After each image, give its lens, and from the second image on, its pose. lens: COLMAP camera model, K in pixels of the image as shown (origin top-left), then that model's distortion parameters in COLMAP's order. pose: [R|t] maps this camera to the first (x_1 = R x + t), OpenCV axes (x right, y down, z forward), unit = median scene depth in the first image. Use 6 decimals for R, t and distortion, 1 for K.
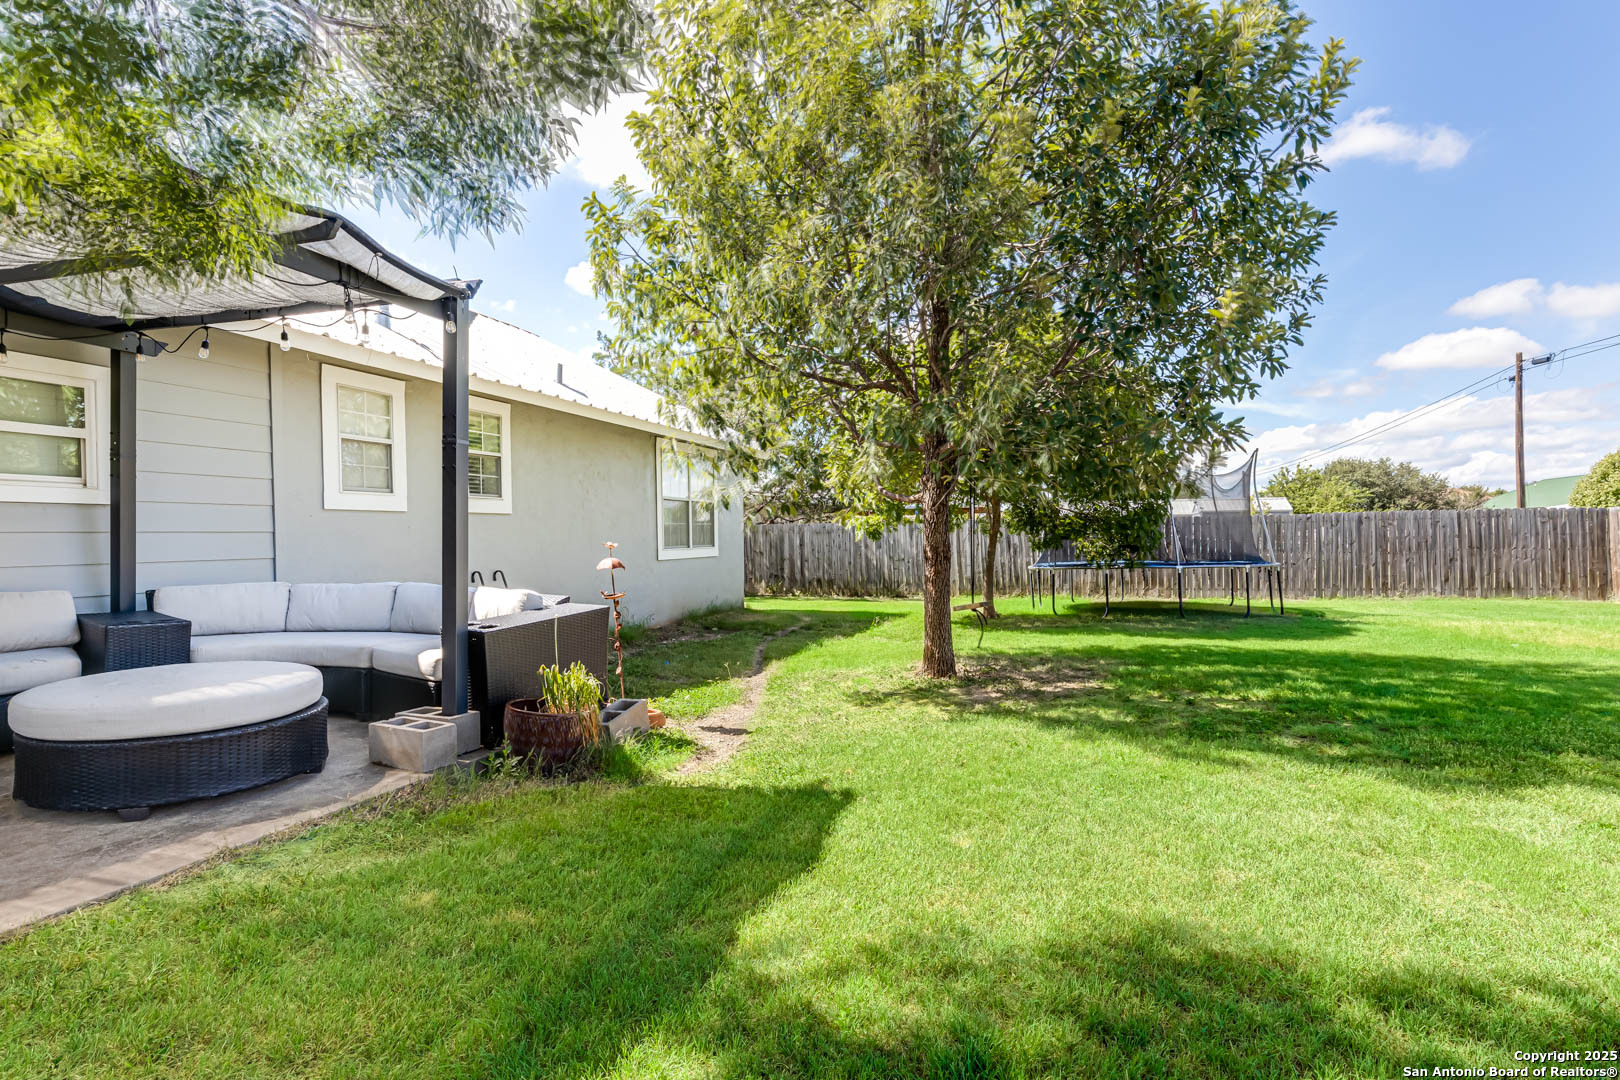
lens RADIAL K [[819.4, 0, 814.4], [0, 819.4, 542.0], [0, 0, 1]] dist [0.001291, -0.000211]
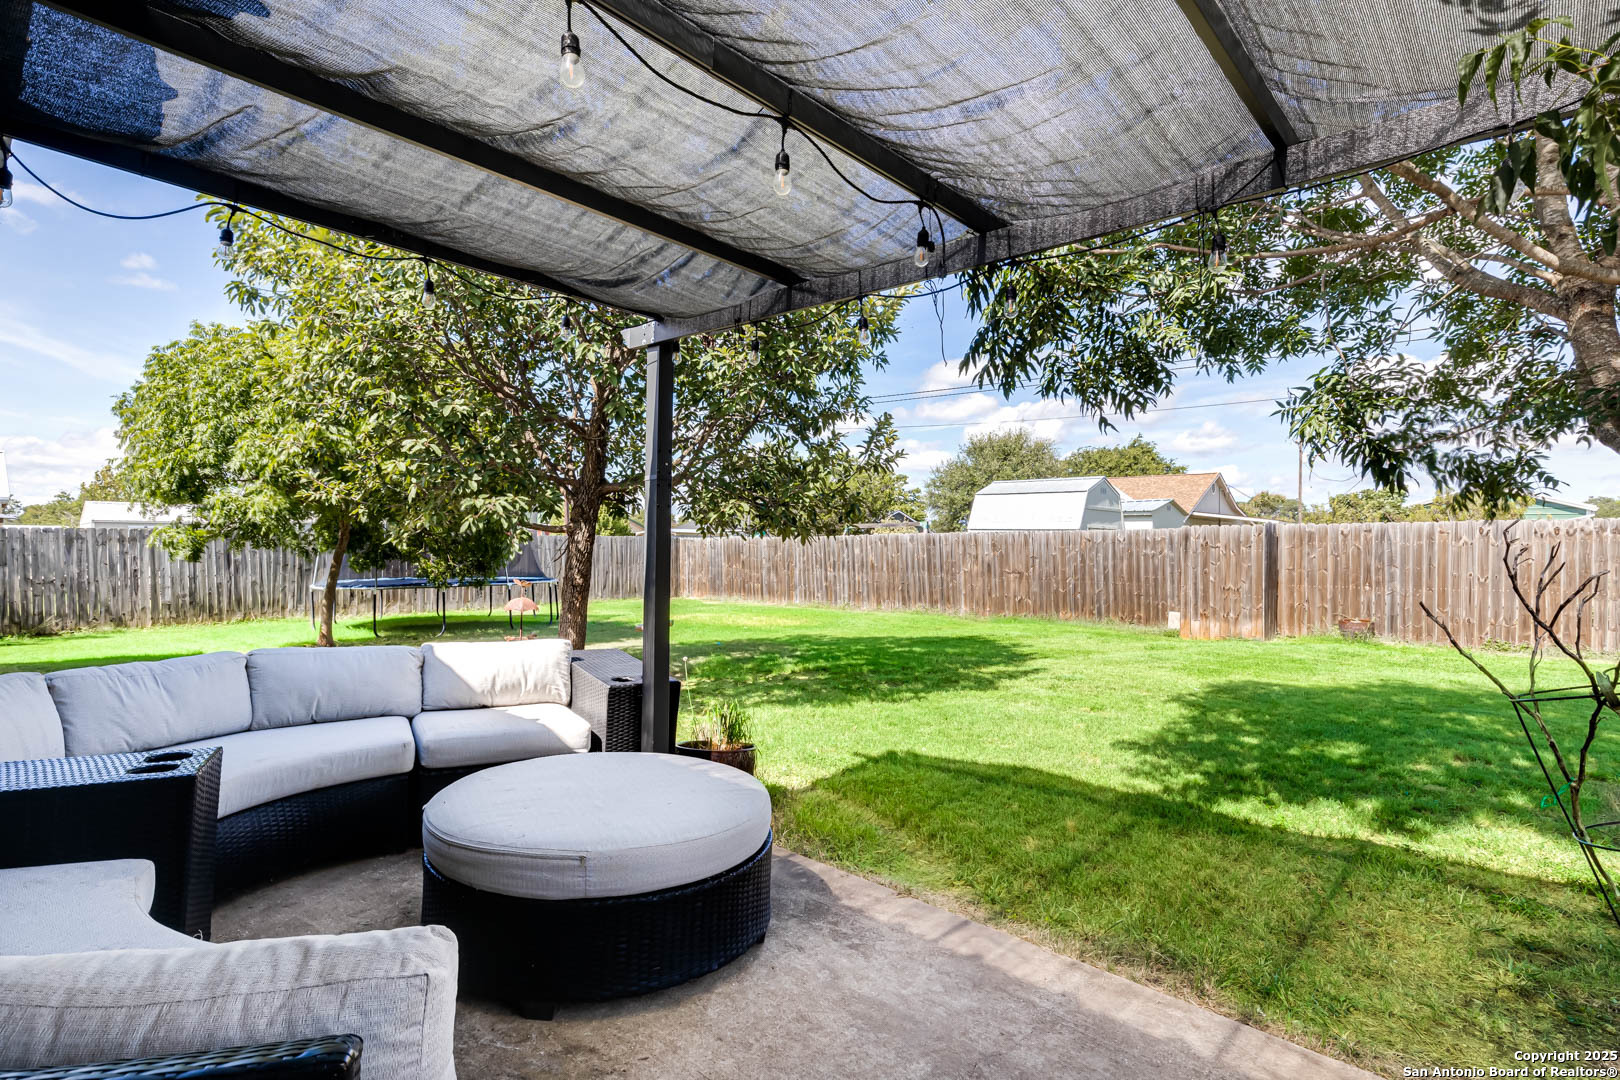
lens RADIAL K [[819.4, 0, 817.6], [0, 819.4, 546.2], [0, 0, 1]] dist [0.001291, -0.000211]
pose [[0.402890, 0.015442, 0.915118, -0.296935], [-0.012335, 0.999858, -0.011442, -0.010189], [-0.915165, -0.006678, 0.403024, 0.115037]]
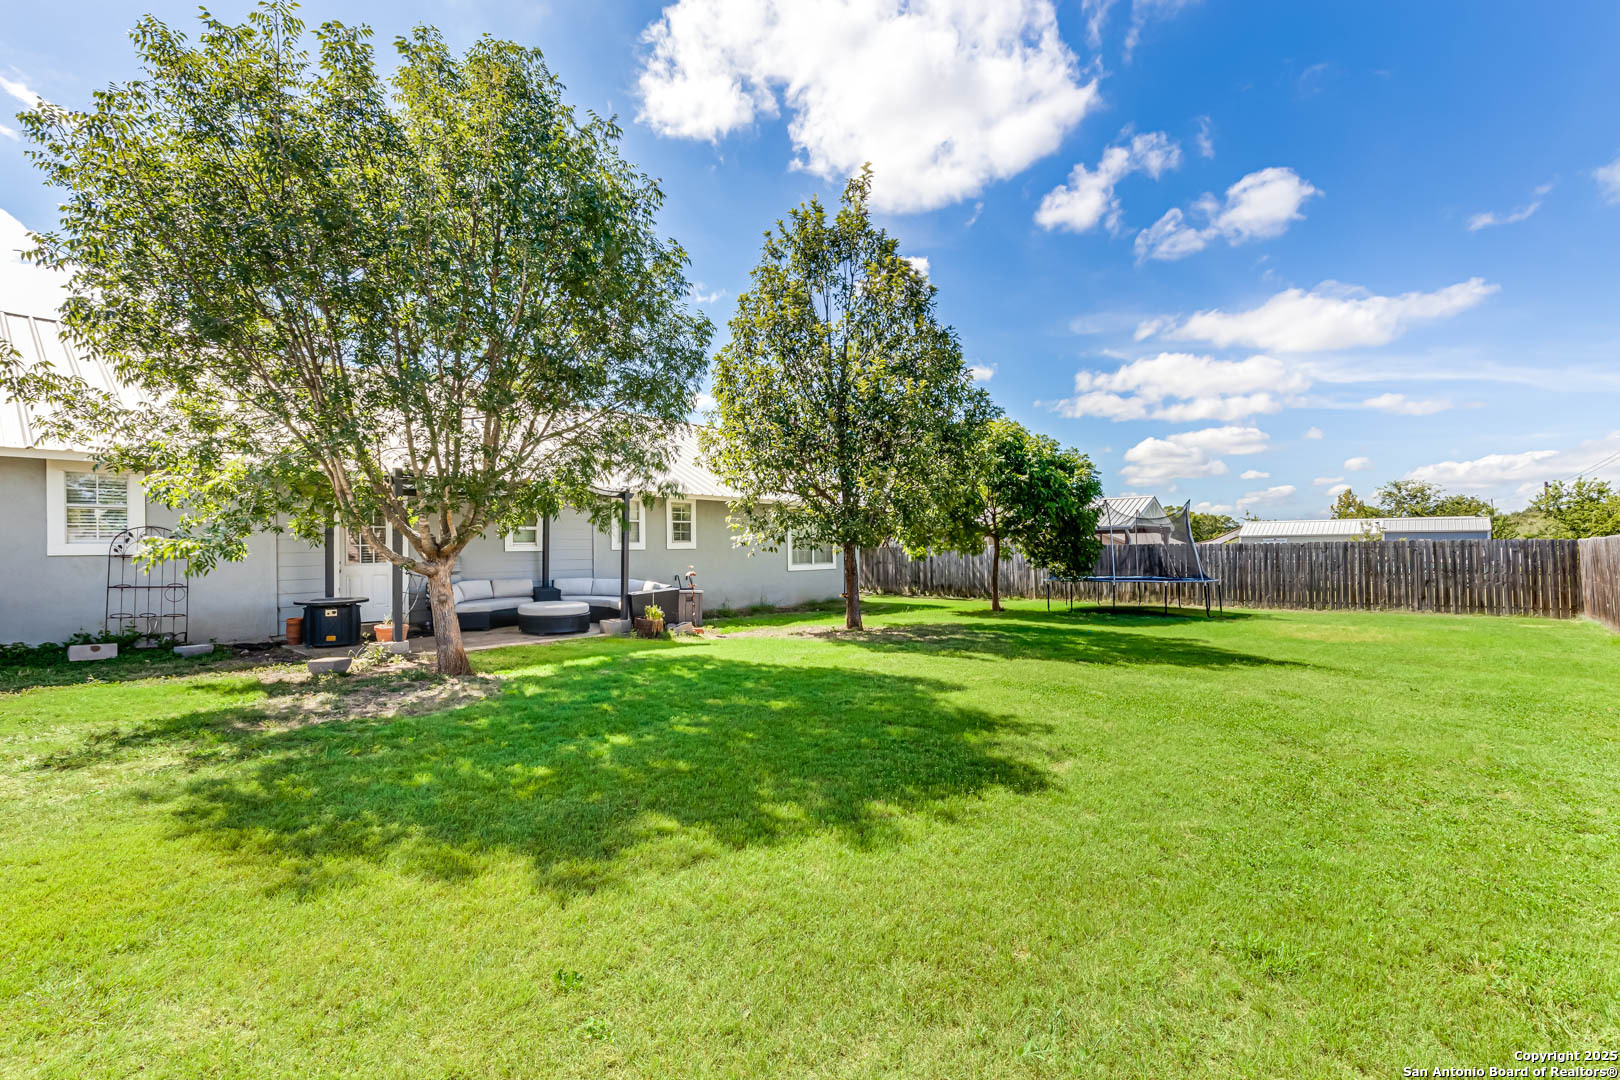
lens RADIAL K [[743.9, 0, 810.8], [0, 743.9, 544.9], [0, 0, 1]] dist [-0.001423, -0.000074]
pose [[0.932704, 0.006409, -0.360585, 0.329297], [-0.008406, 0.999957, -0.003971, -0.021259], [0.360544, 0.006735, 0.932718, -0.375934]]
